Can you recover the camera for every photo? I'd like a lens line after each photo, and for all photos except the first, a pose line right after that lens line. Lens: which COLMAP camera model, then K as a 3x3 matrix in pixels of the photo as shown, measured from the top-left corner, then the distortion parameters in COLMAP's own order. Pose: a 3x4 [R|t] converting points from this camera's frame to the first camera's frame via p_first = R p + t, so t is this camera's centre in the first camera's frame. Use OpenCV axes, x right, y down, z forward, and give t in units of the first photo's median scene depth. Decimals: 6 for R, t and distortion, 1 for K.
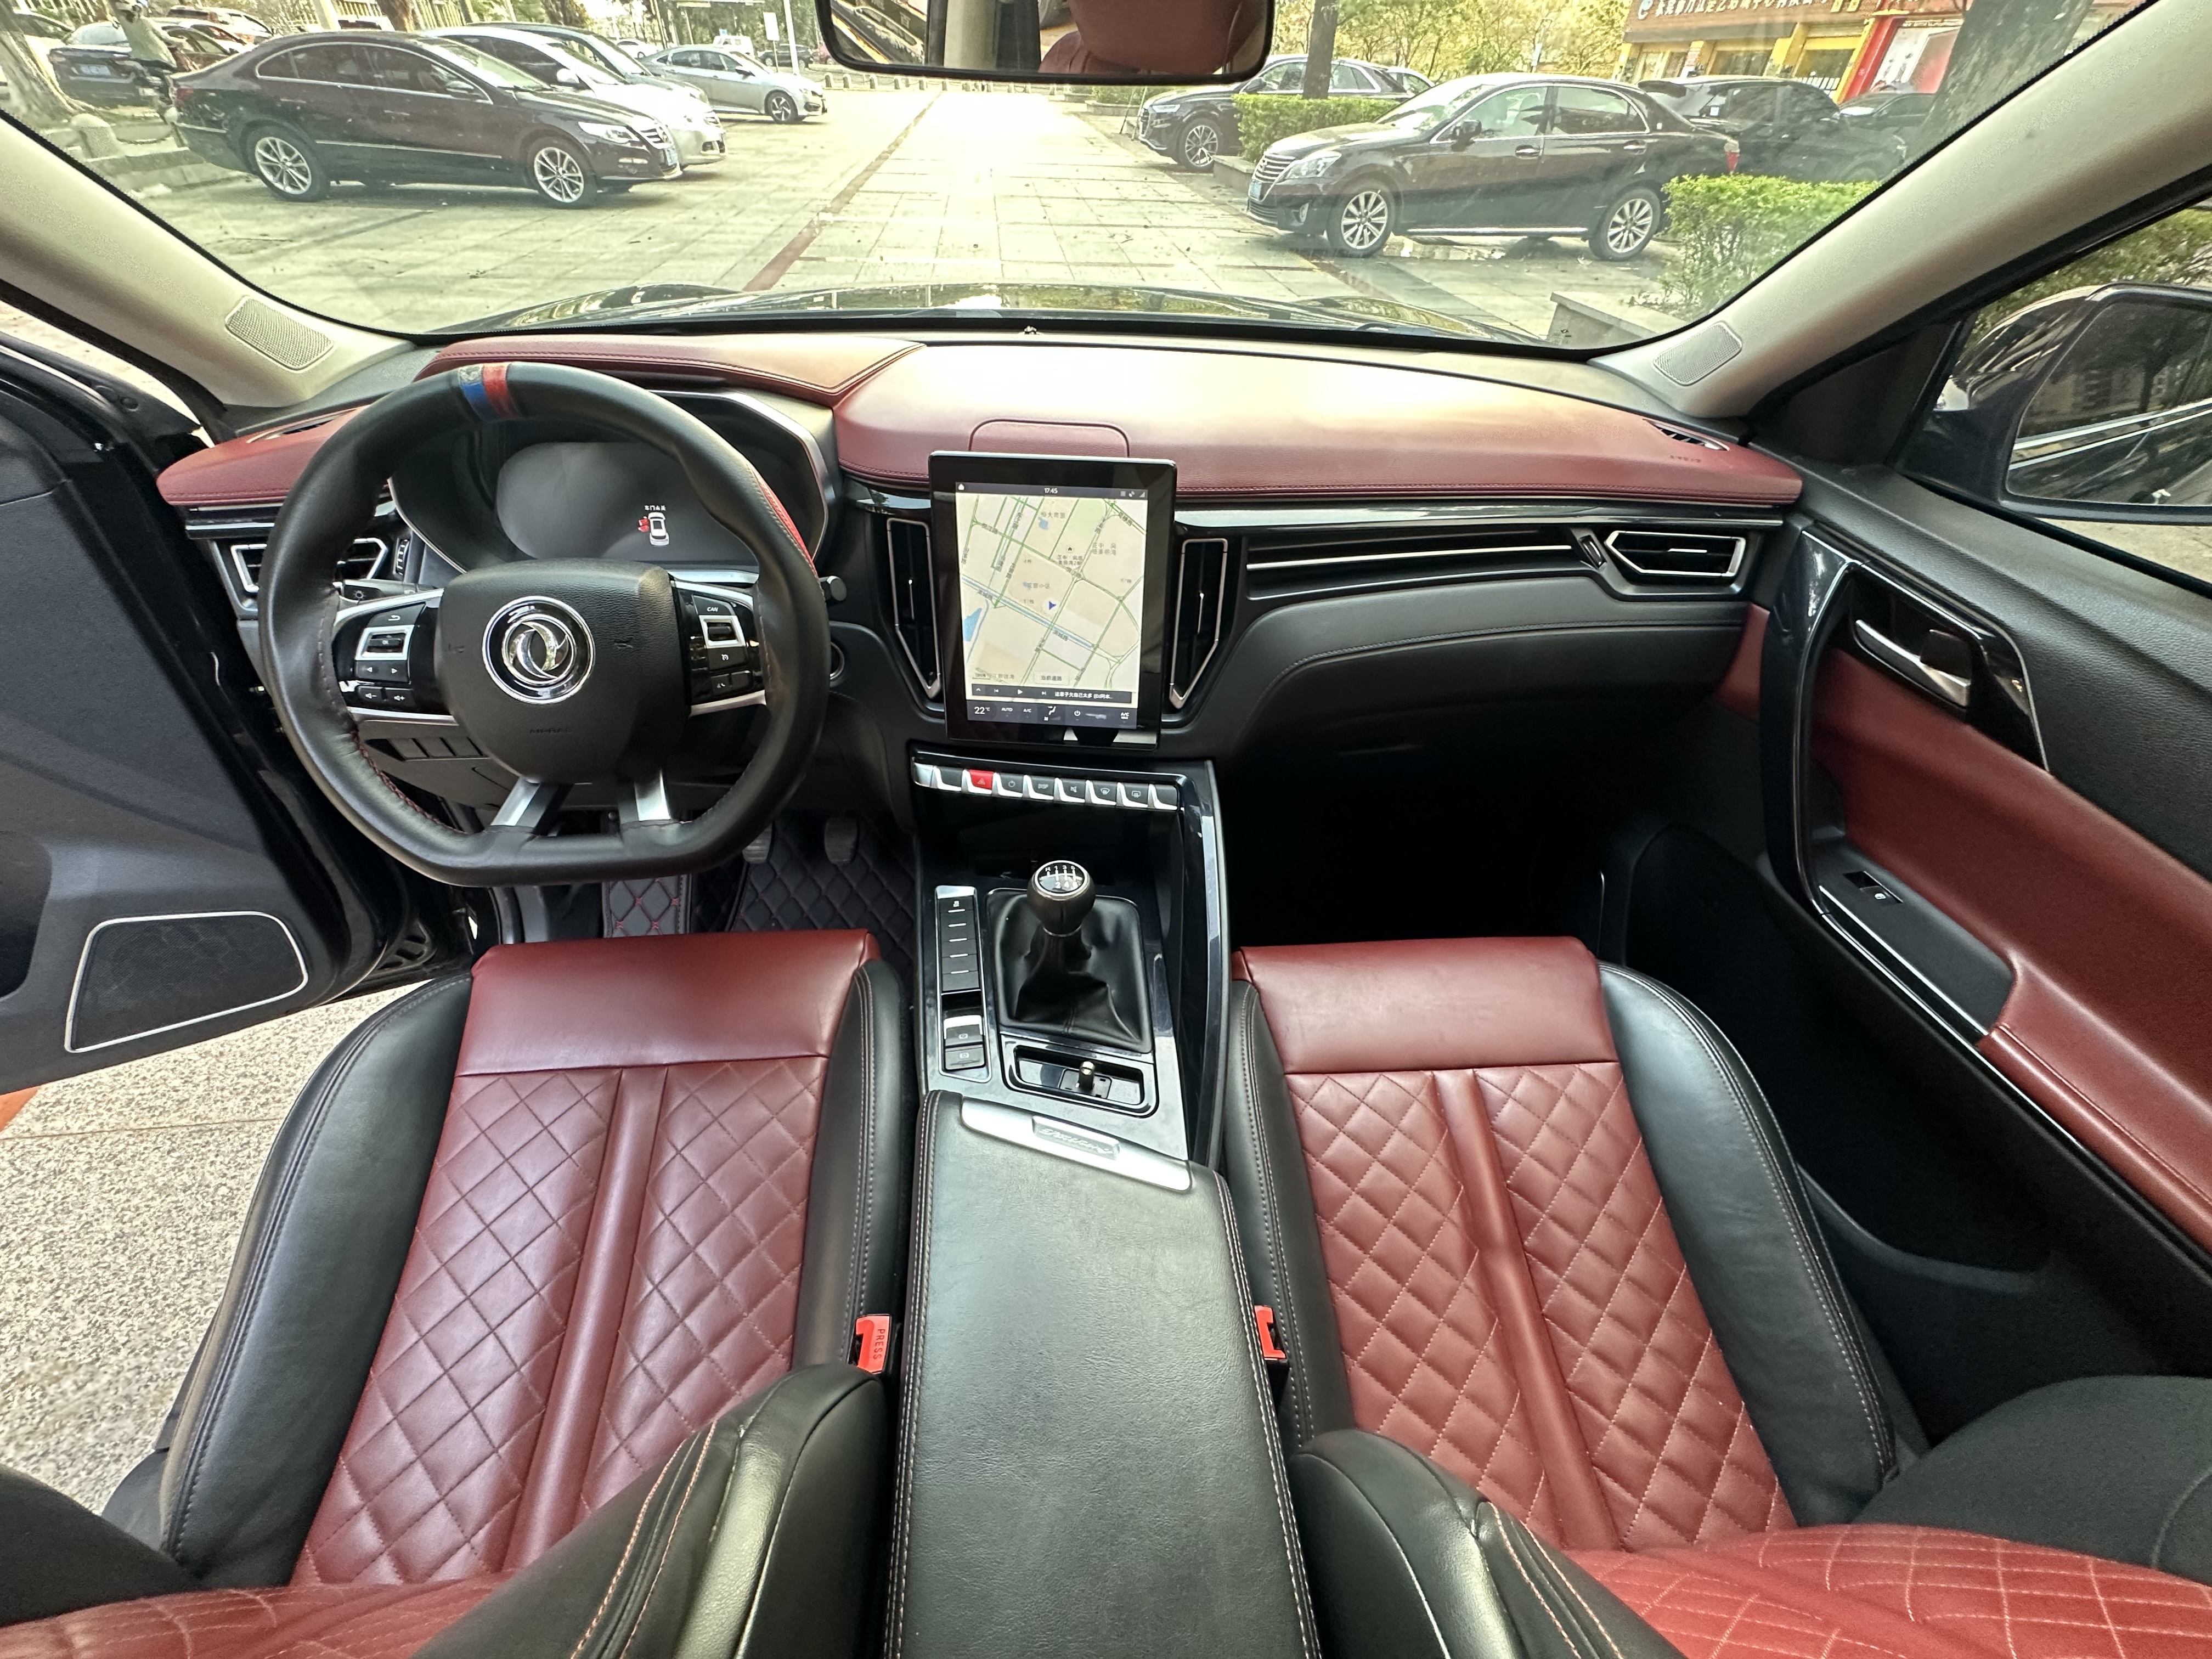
lens RADIAL K [[887.9, 0, 1102.5], [0, 887.9, 831.1], [0, 0, 1]] dist [-0.001350, -0.000326]
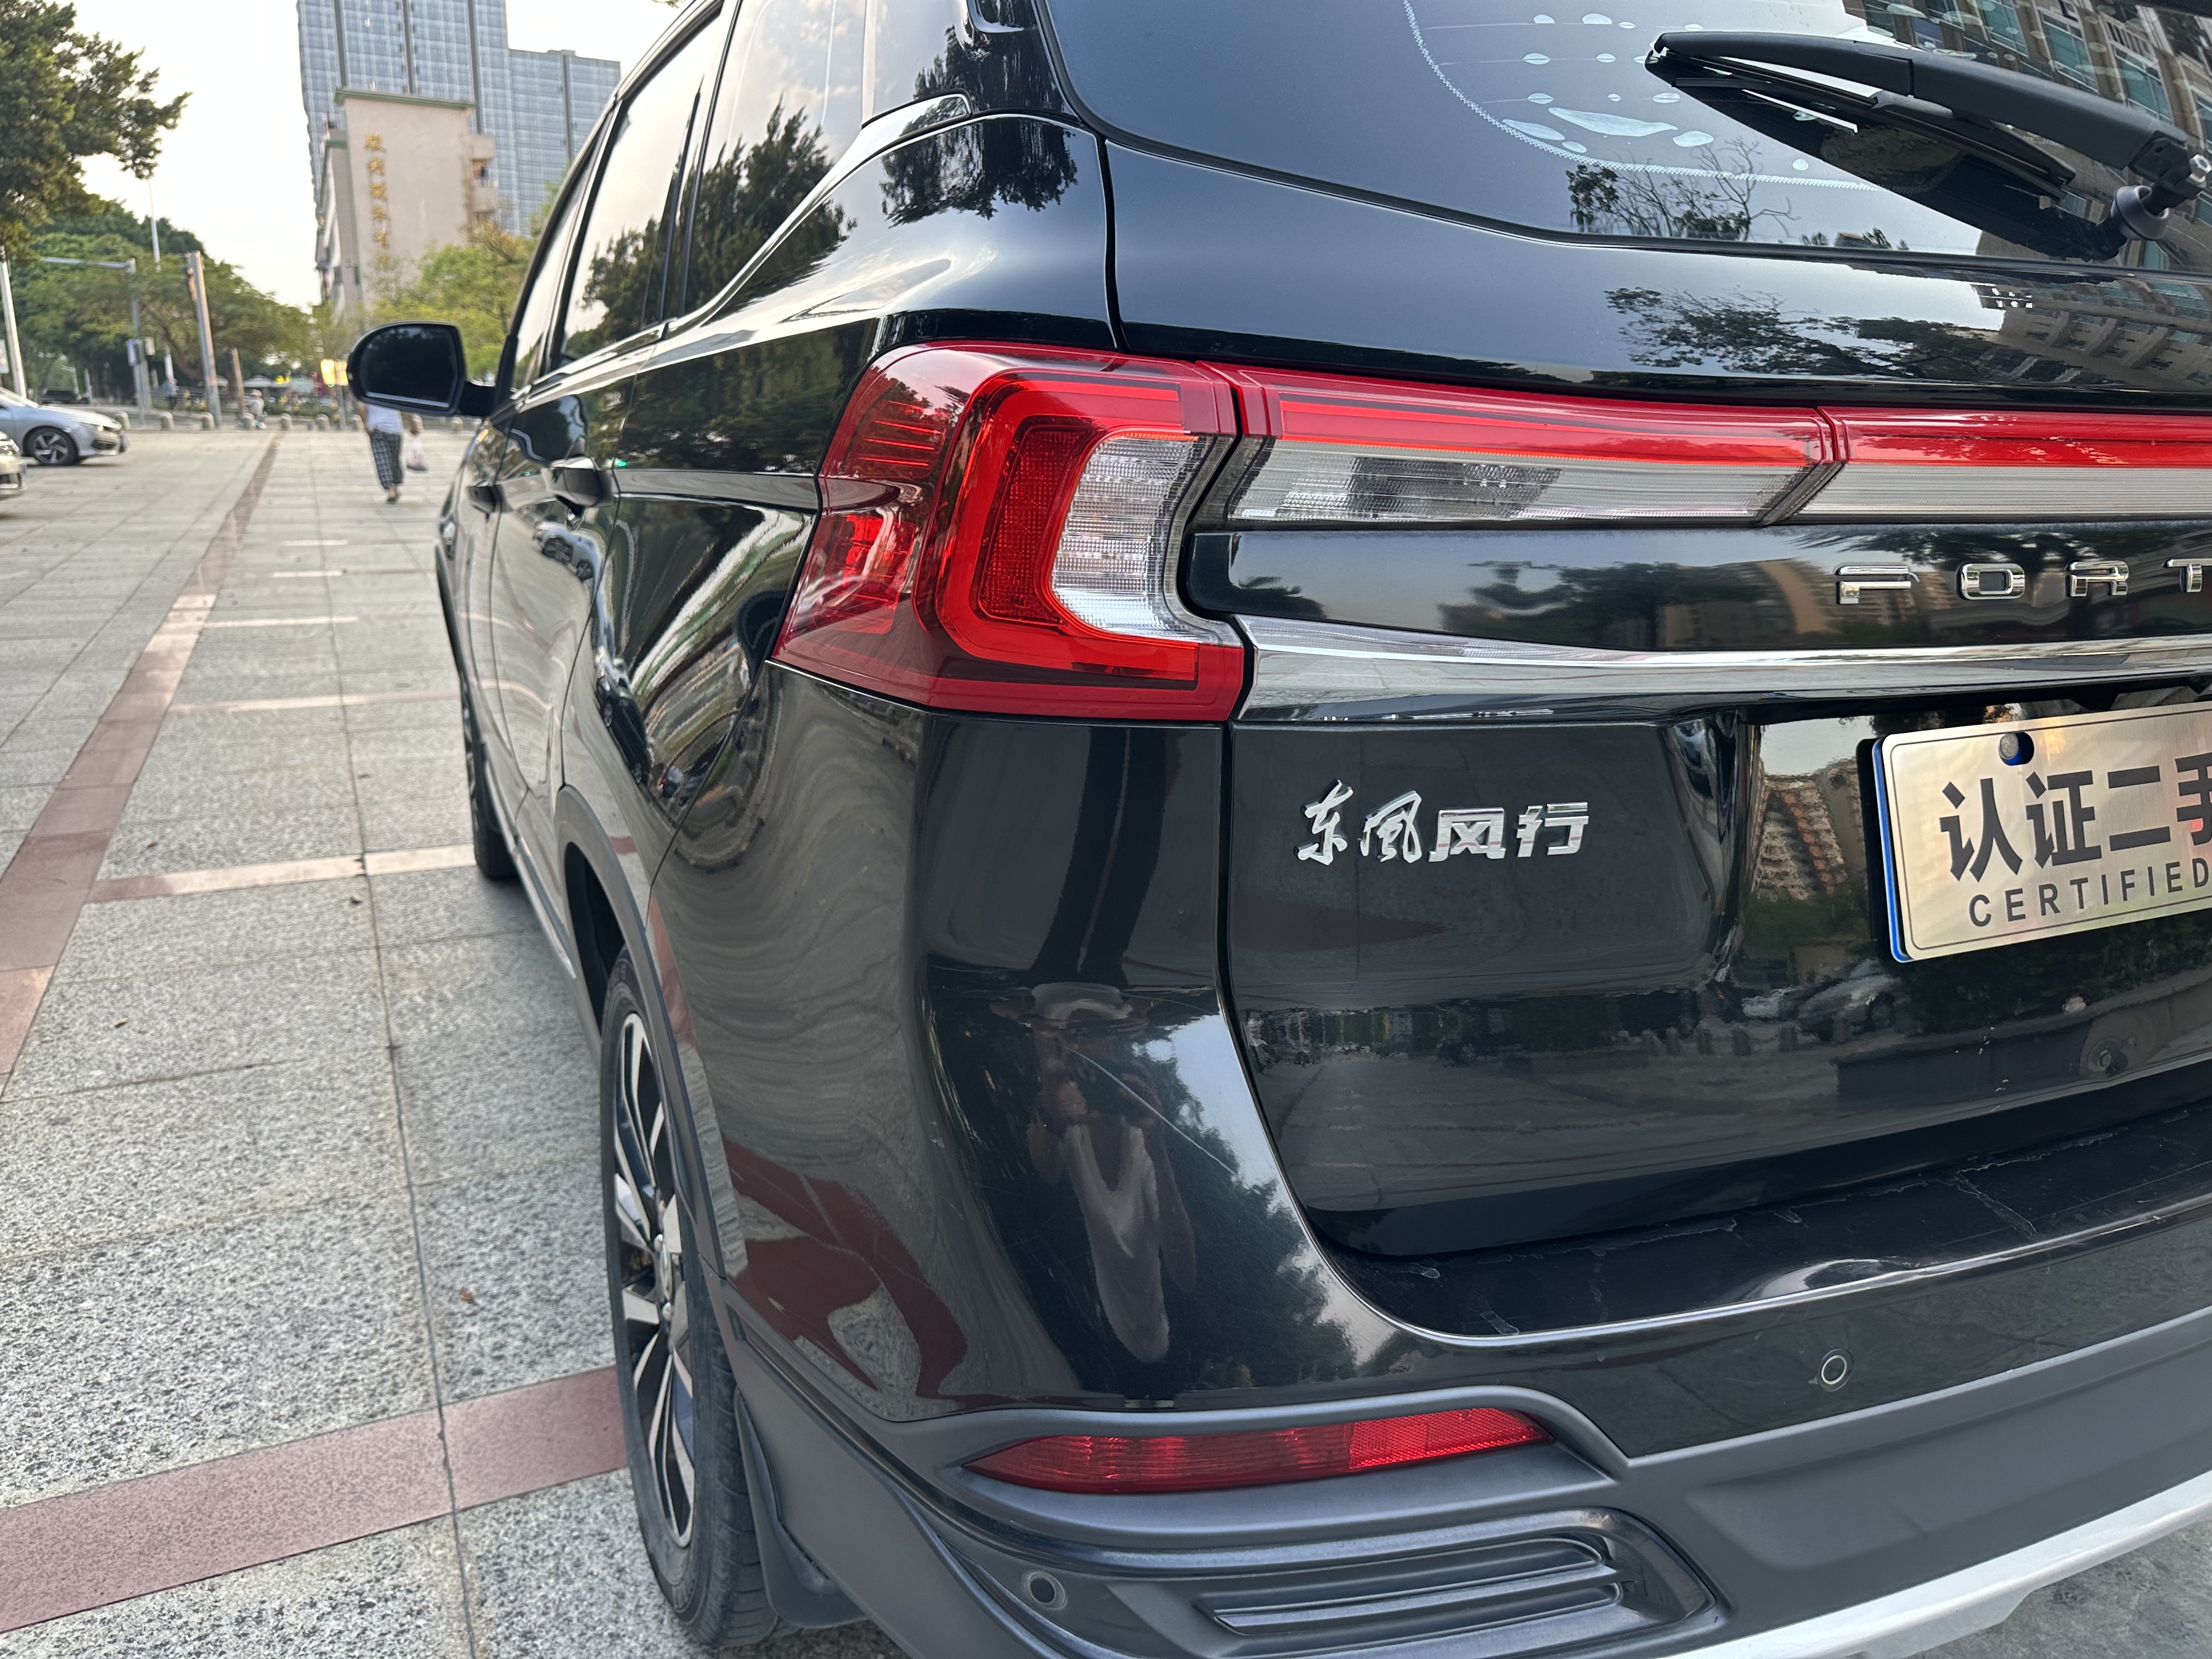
lens RADIAL K [[1561.7, 0, 1108.3], [0, 1561.7, 838.7], [0, 0, 1]] dist [0.036640, -0.042861]
pose [[0.937838, -0.108367, 0.329723, -1.027383], [0.238417, 0.891538, -0.385120, 2.346920], [-0.252226, 0.439792, 0.861954, -2.297472]]
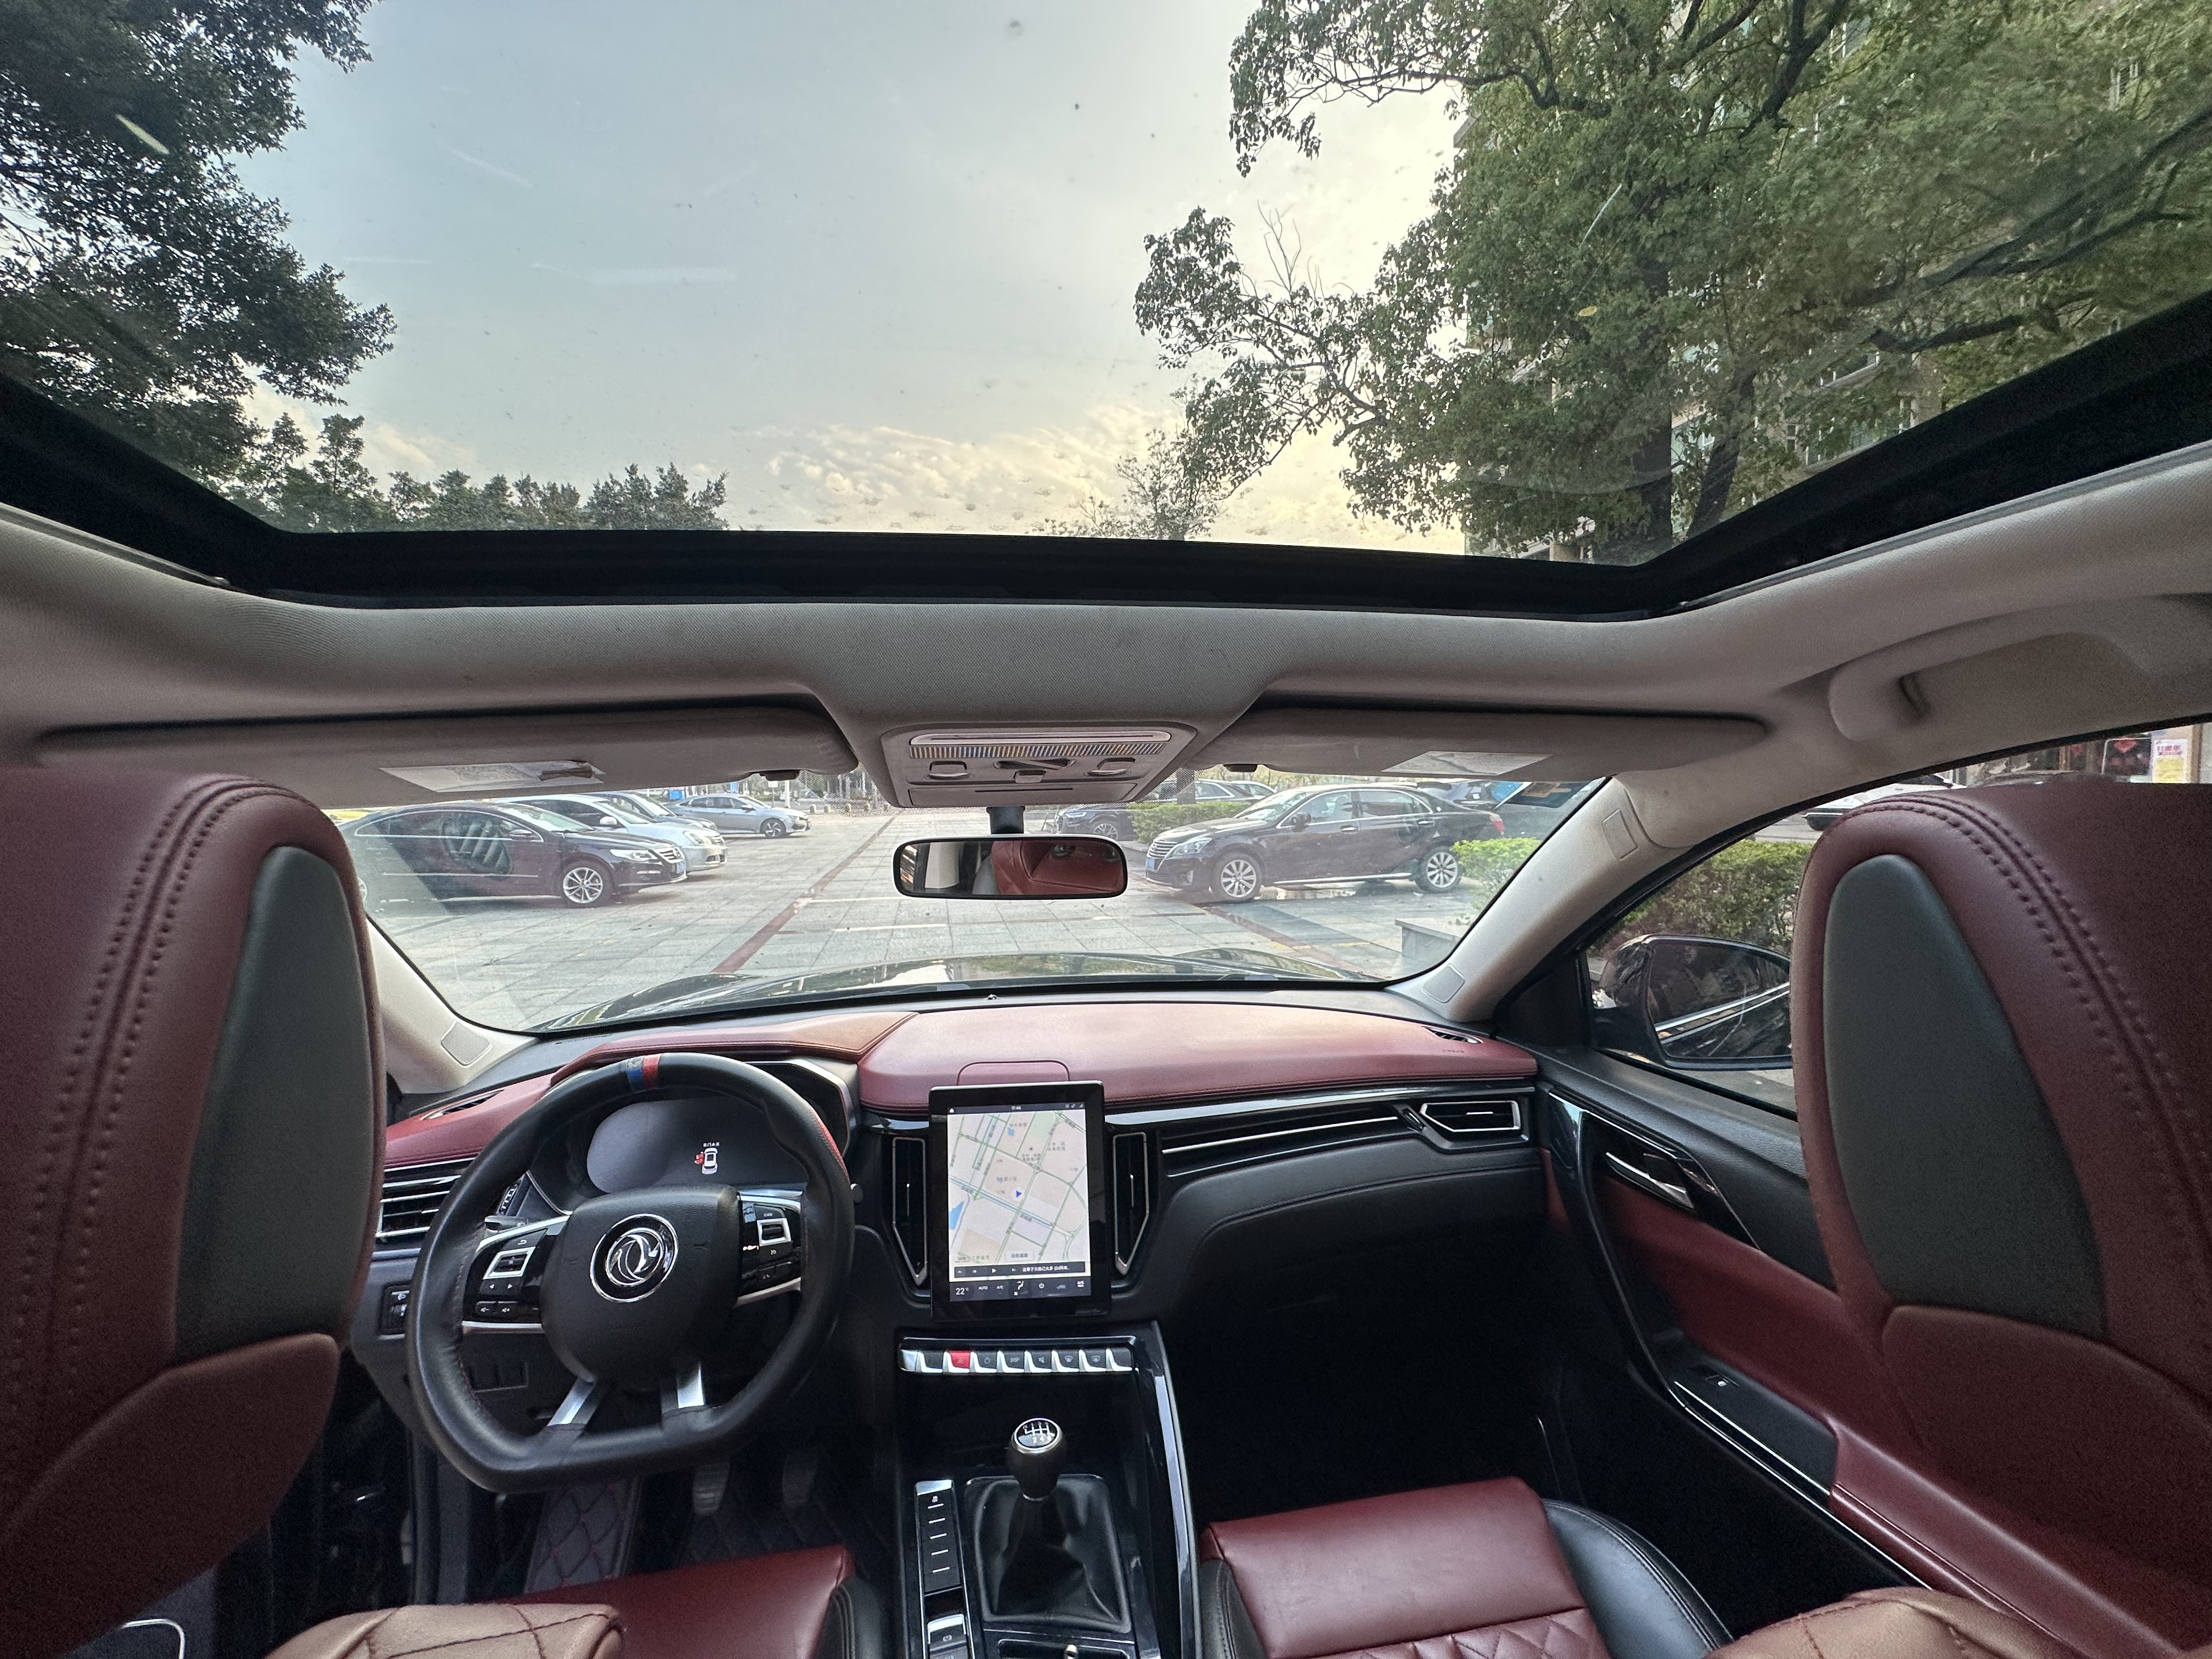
lens RADIAL K [[885.6, 0, 1104.8], [0, 885.6, 820.9], [0, 0, 1]] dist [-0.002397, 0.000316]
pose [[0.994829, -0.051783, 0.087376, -0.015031], [0.094937, 0.779838, -0.618741, 0.127855], [-0.036099, 0.623836, 0.780721, -0.343122]]
